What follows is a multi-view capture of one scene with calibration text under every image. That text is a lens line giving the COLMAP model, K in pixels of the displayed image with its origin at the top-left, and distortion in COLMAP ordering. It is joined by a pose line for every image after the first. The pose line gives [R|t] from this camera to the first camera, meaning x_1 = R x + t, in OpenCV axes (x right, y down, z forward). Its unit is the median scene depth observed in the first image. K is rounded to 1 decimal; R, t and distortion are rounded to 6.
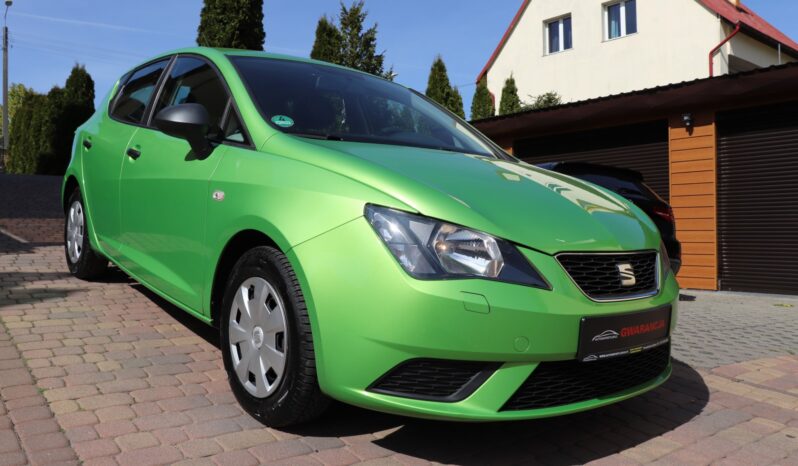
lens RADIAL K [[666.1, 0, 405.4], [0, 666.1, 236.4], [0, 0, 1]] dist [-0.138925, 0.068012]
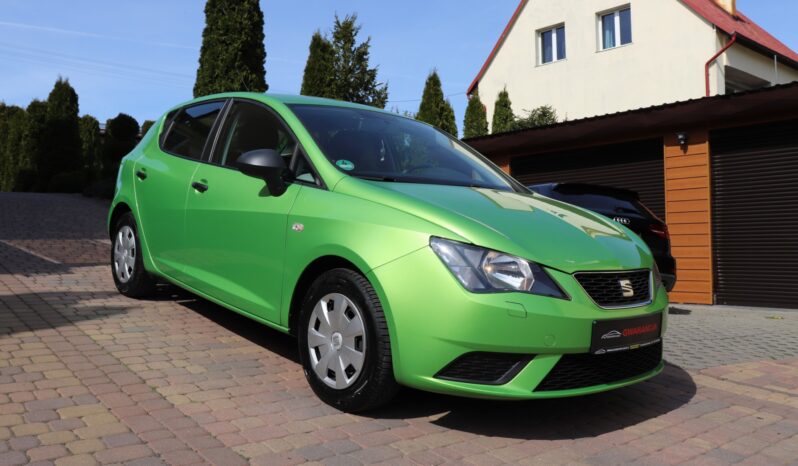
lens RADIAL K [[732.4, 0, 398.0], [0, 732.4, 234.0], [0, 0, 1]] dist [-0.109000, 0.000000]
pose [[0.999668, -0.005989, 0.025079, -0.102192], [0.006562, 0.999718, -0.022836, -0.013112], [-0.024935, 0.022993, 0.999425, -0.287886]]
